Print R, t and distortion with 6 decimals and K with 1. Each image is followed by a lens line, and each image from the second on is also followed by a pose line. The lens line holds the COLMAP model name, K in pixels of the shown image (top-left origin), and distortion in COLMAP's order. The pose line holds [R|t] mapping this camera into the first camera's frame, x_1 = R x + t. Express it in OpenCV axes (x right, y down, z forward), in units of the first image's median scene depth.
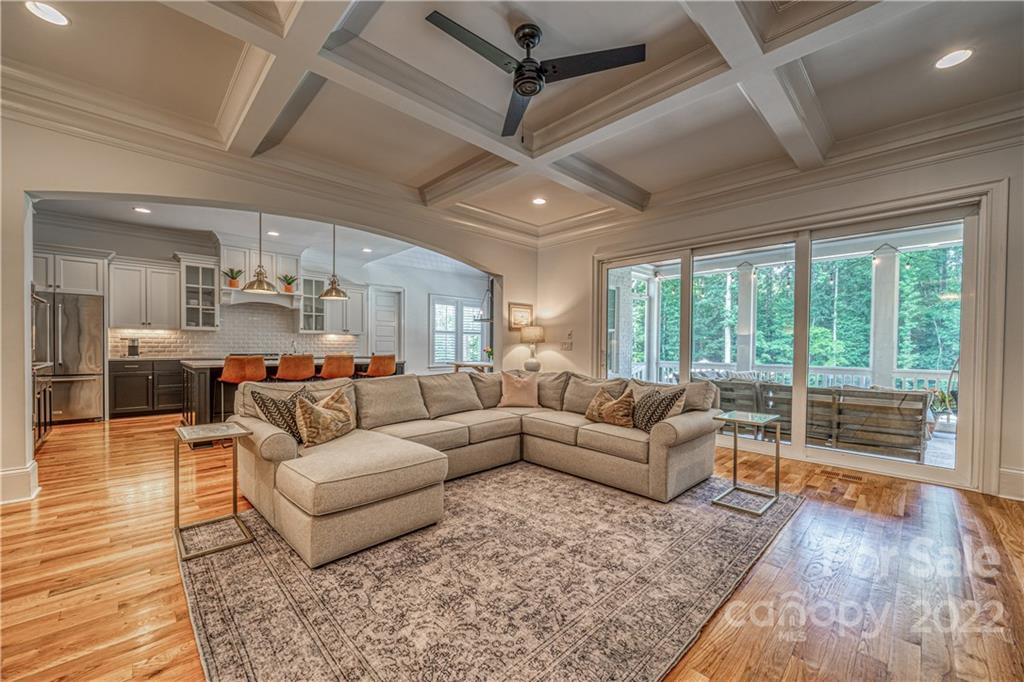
lens RADIAL K [[392.7, 0, 515.0], [0, 392.7, 347.4], [0, 0, 1]] dist [-0.000471, -0.000038]
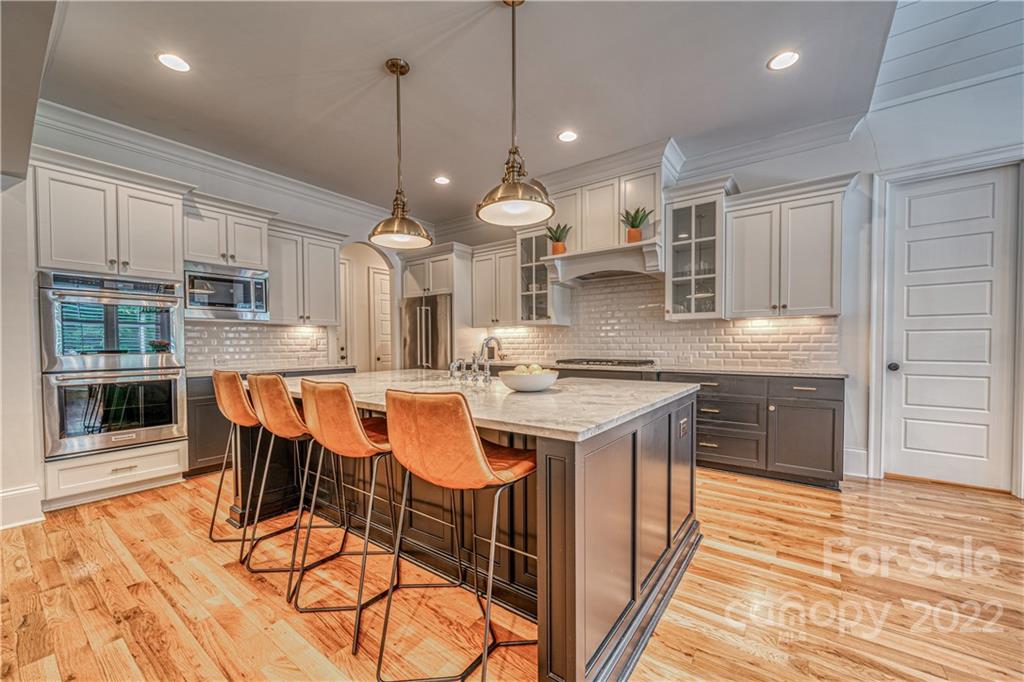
lens RADIAL K [[392.7, 0, 519.0], [0, 392.7, 354.0], [0, 0, 1]] dist [-0.000471, -0.000038]
pose [[0.174892, 0.016944, -0.984442, -0.096152], [0.004312, 0.999829, 0.017975, -0.003774], [0.984578, -0.007389, 0.174789, 0.826459]]
